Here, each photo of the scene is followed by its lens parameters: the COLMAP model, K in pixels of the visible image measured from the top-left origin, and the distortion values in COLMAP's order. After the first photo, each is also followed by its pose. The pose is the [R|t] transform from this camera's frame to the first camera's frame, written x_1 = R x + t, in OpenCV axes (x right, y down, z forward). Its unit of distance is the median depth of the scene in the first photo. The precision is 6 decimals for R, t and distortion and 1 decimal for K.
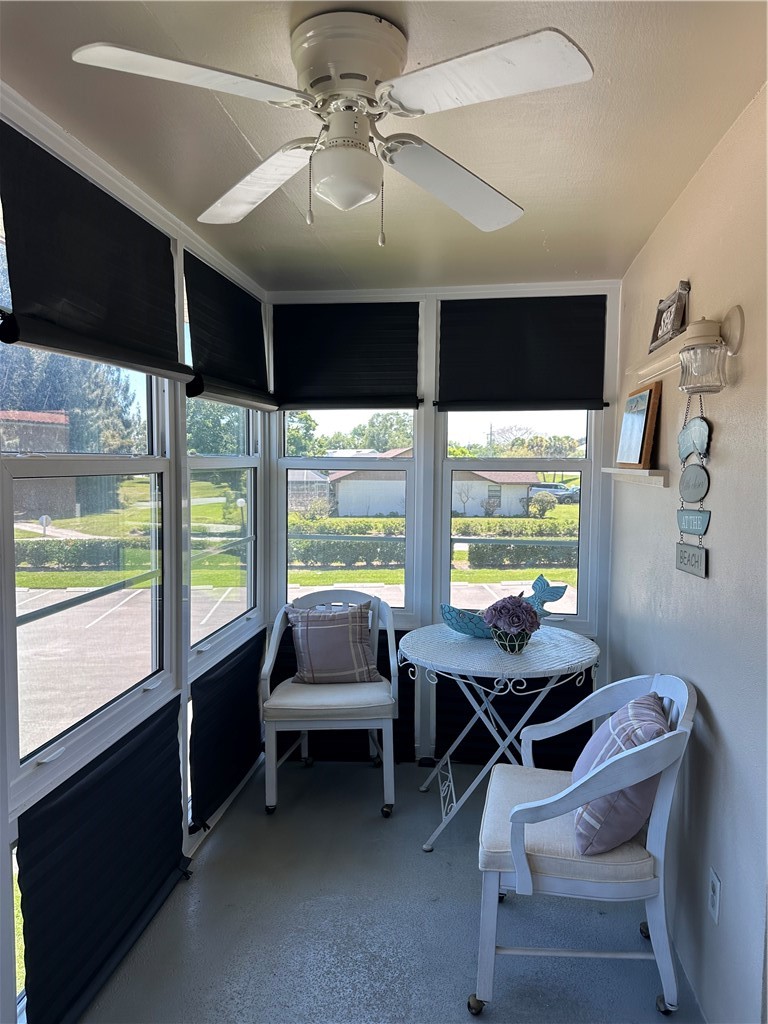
lens RADIAL K [[718.8, 0, 394.2], [0, 718.8, 506.7], [0, 0, 1]] dist [0.085437, -0.051856]
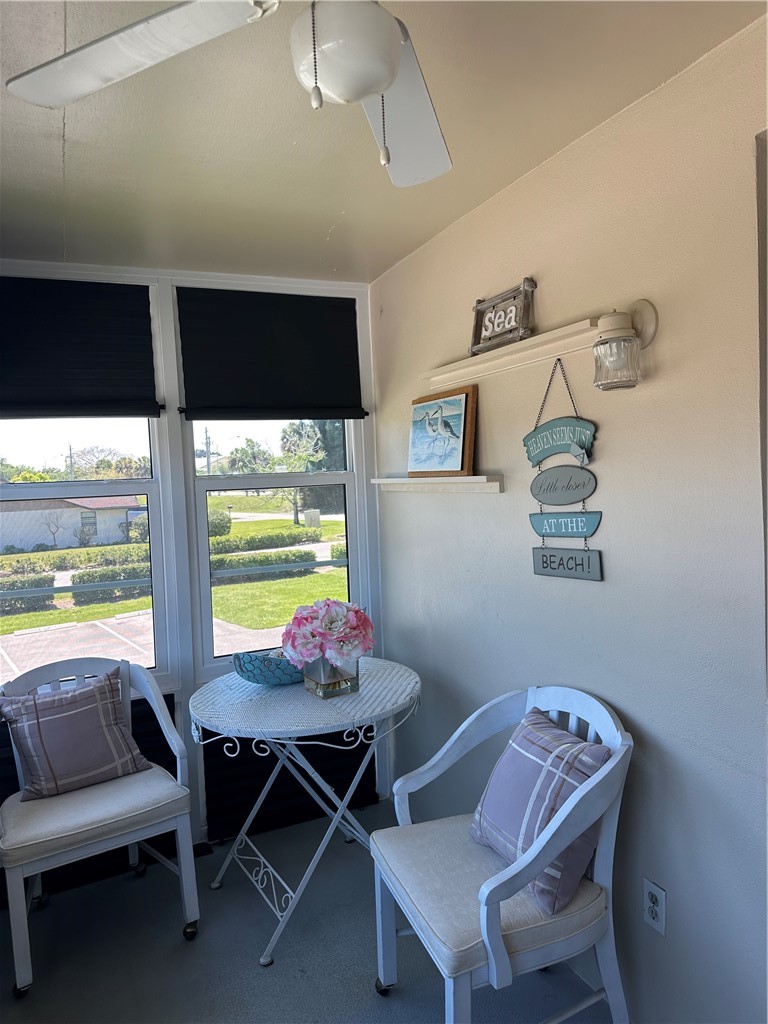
lens RADIAL K [[718.8, 0, 387.9], [0, 718.8, 513.9], [0, 0, 1]] dist [0.085437, -0.051856]
pose [[0.854924, -0.075997, 0.513156, -0.181388], [0.084690, 0.996386, 0.006468, -0.012918], [-0.511793, 0.037929, 0.858271, 0.183882]]
